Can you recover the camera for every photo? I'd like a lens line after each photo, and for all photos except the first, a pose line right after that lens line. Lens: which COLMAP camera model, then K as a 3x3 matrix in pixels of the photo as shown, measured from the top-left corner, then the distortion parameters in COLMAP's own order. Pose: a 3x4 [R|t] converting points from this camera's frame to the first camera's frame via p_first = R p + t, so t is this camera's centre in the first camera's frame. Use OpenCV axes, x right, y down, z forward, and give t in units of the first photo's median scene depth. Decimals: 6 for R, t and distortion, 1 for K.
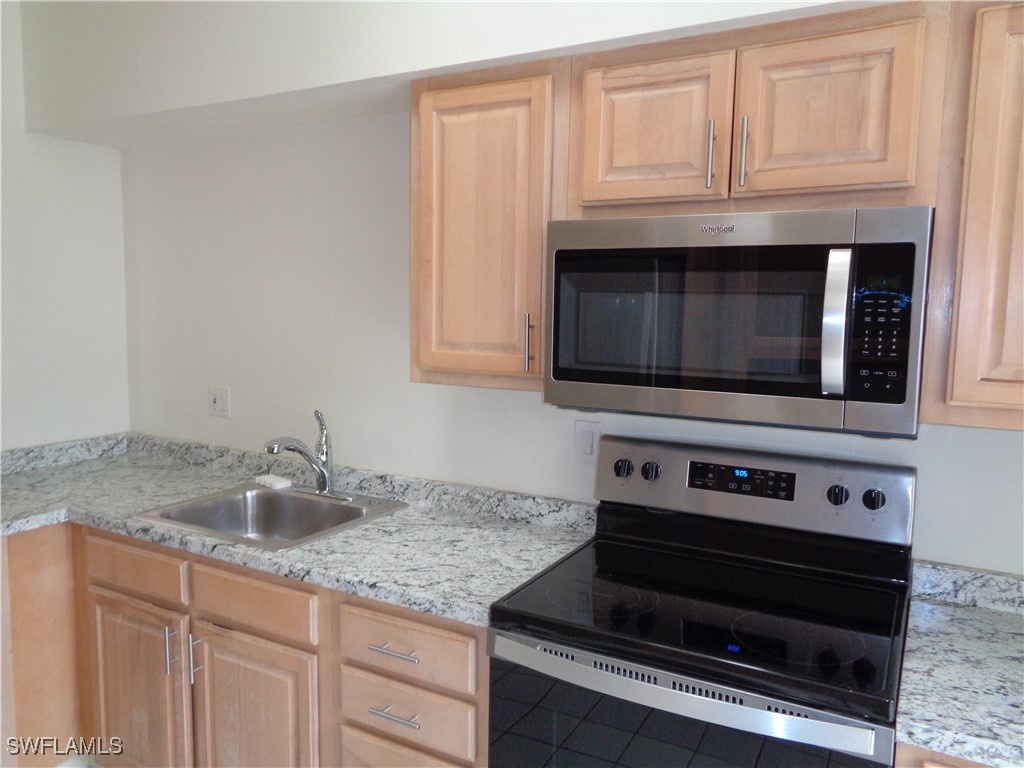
lens RADIAL K [[772.2, 0, 513.1], [0, 772.2, 381.5], [0, 0, 1]] dist [0.006479, 0.004639]
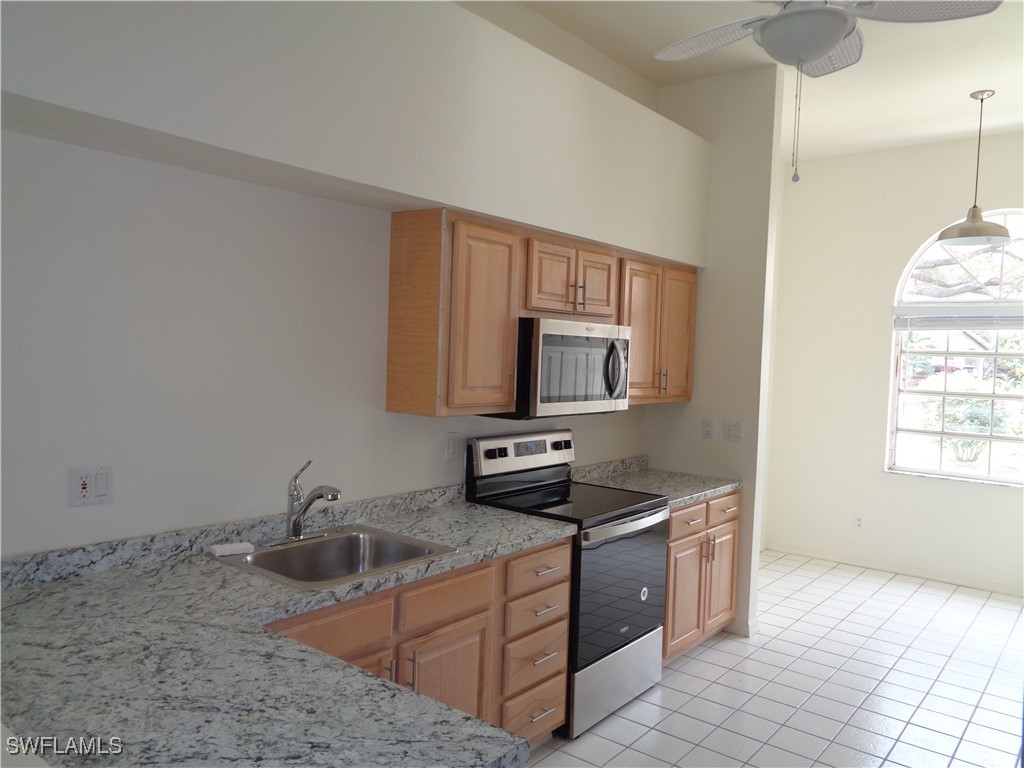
lens RADIAL K [[771.0, 0, 512.0], [0, 771.0, 384.0], [0, 0, 1]] dist [0.008999, -0.001654]
pose [[0.161230, -0.050433, 0.985627, -1.508631], [0.068990, 0.996826, 0.039721, -0.107889], [-0.984502, 0.061594, 0.164198, 0.644782]]
